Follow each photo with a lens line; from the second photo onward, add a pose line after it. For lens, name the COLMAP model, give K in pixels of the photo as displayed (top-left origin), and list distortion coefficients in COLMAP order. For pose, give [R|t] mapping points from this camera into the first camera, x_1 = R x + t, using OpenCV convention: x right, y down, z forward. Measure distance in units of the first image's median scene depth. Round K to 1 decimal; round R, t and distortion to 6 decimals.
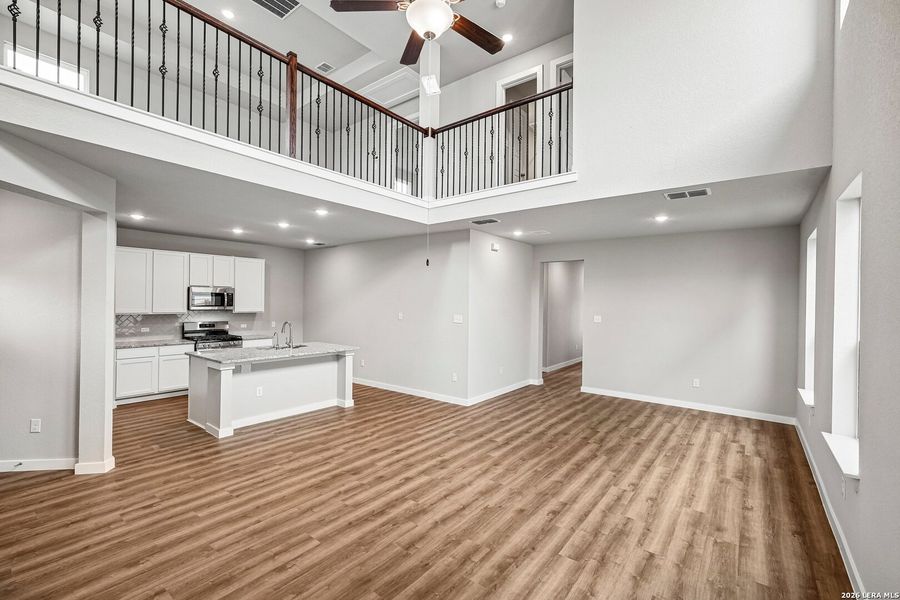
lens RADIAL K [[396.1, 0, 446.4], [0, 396.1, 302.0], [0, 0, 1]] dist [-0.014148, 0.007013]
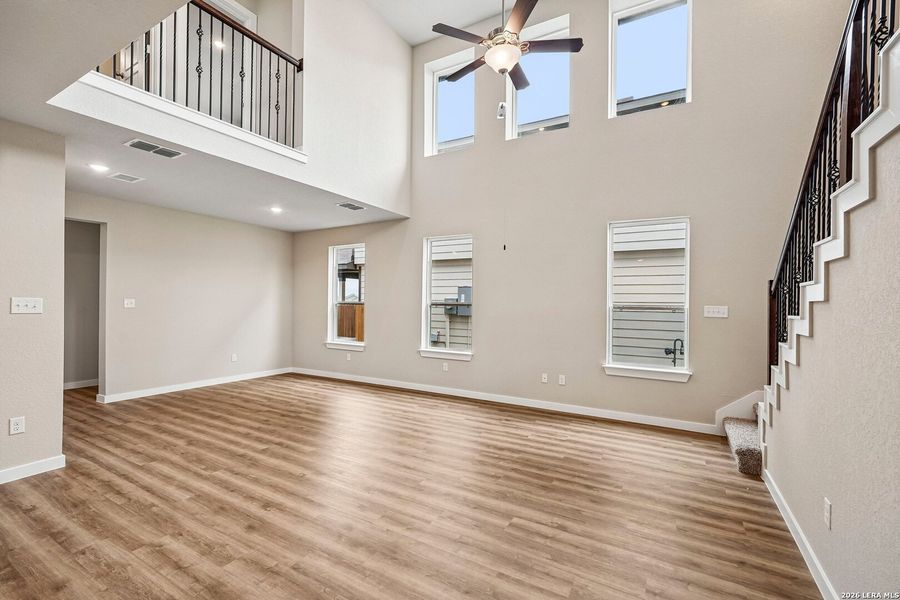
lens RADIAL K [[396.1, 0, 446.4], [0, 396.1, 302.0], [0, 0, 1]] dist [-0.014148, 0.007013]
pose [[-0.132725, -0.015251, 0.991036, -0.710989], [-0.012400, 0.999829, 0.013726, 0.034858], [-0.991075, -0.010467, -0.132891, 0.732261]]
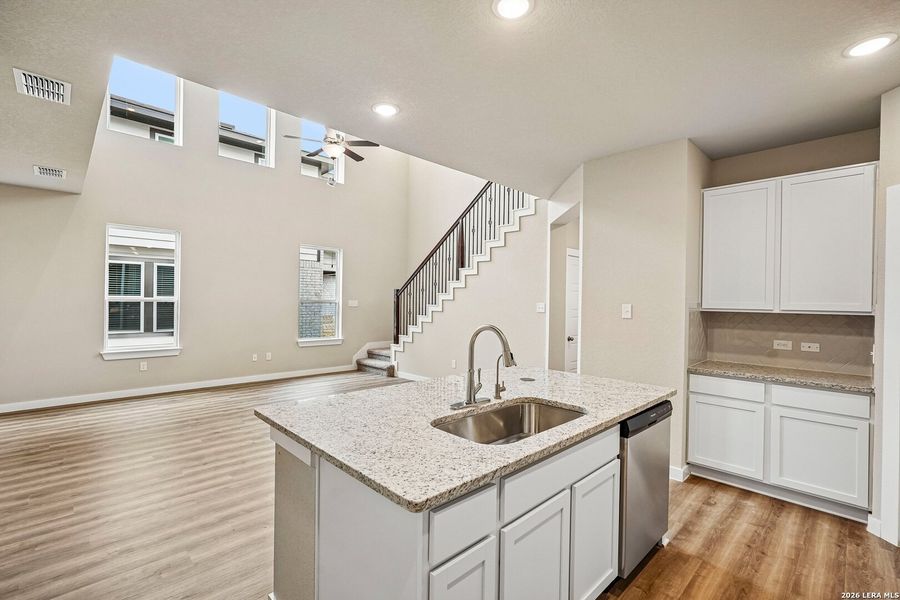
lens RADIAL K [[404.3, 0, 443.7], [0, 404.3, 301.7], [0, 0, 1]] dist [0.000175, 0.001466]
pose [[-0.989352, -0.027115, 0.142996, -0.518219], [-0.026883, 0.999632, 0.003552, 0.036997], [-0.143040, -0.000330, -0.989717, 1.659929]]
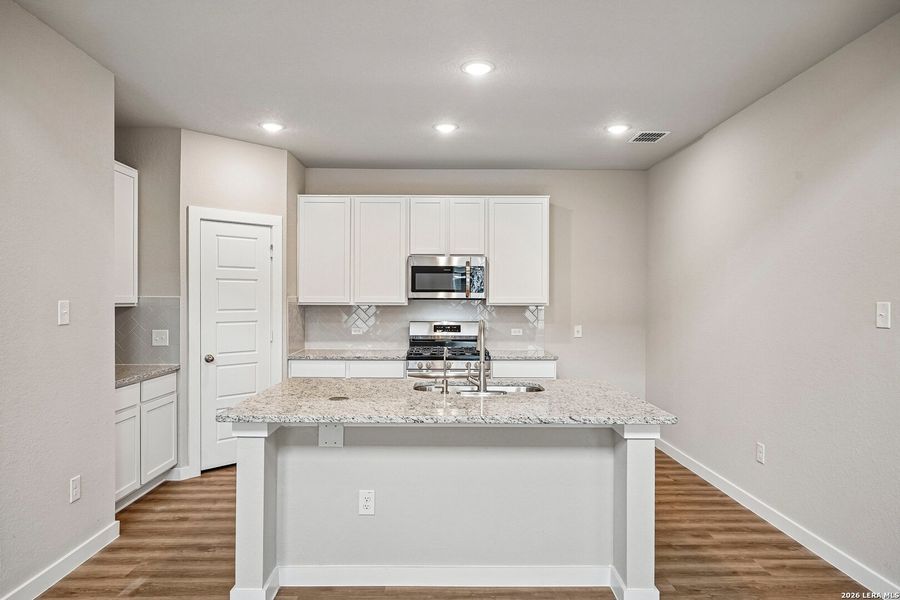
lens RADIAL K [[569.8, 0, 446.2], [0, 569.8, 298.3], [0, 0, 1]] dist [-0.003314, 0.000522]
pose [[0.627916, -0.010700, -0.778207, 0.000931], [0.004600, 0.999939, -0.010037, 0.041085], [0.778267, 0.002723, 0.627927, 0.789781]]
